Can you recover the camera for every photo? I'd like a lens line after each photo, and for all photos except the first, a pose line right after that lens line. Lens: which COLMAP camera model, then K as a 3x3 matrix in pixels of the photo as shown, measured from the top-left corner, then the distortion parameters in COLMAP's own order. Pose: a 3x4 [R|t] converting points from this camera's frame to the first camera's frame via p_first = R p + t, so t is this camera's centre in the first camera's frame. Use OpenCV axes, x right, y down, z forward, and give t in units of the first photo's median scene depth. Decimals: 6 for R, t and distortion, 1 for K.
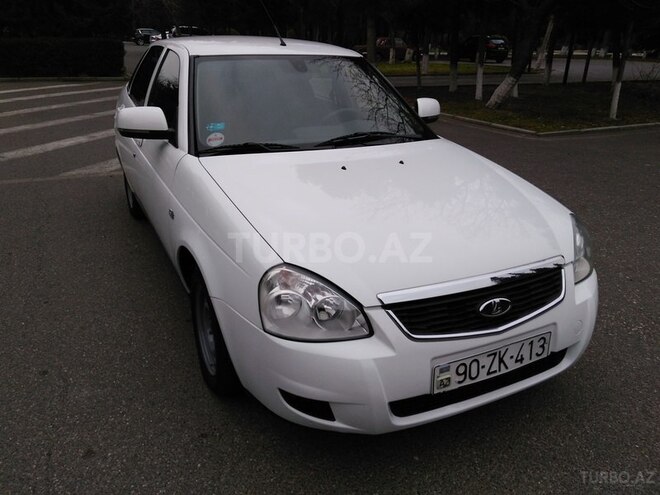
lens RADIAL K [[523.9, 0, 333.5], [0, 523.9, 237.2], [0, 0, 1]] dist [0.082494, -0.097855]
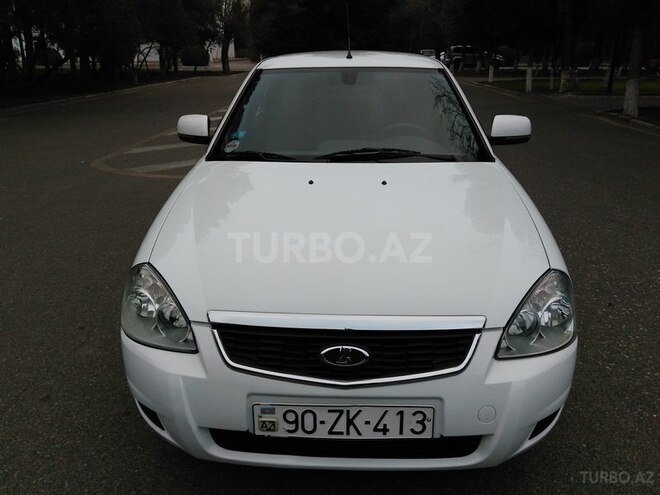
lens RADIAL K [[523.9, 0, 328.3], [0, 523.9, 237.8], [0, 0, 1]] dist [0.082494, -0.097855]
pose [[0.872000, 0.135123, -0.470486, 0.602795], [-0.149908, 0.988681, 0.006107, -0.051017], [0.465986, 0.065205, 0.882386, 0.217536]]
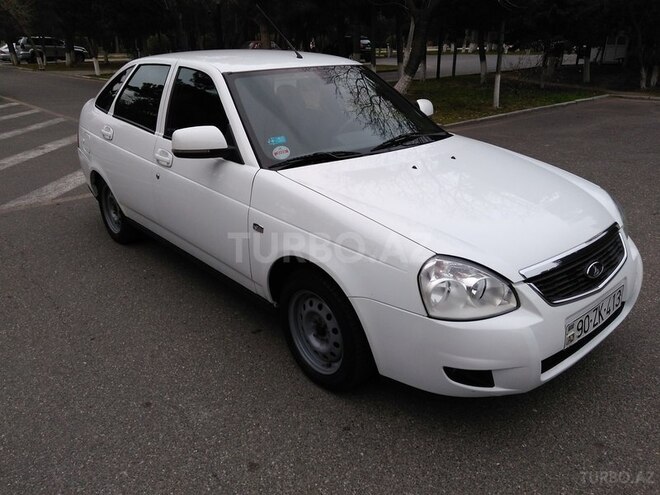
lens RADIAL K [[523.9, 0, 335.5], [0, 523.9, 236.4], [0, 0, 1]] dist [0.082494, -0.097855]
pose [[0.967797, -0.120847, 0.220829, -0.475856], [0.121980, 0.992496, 0.008554, -0.022237], [-0.220206, 0.018658, 0.975275, -0.039205]]
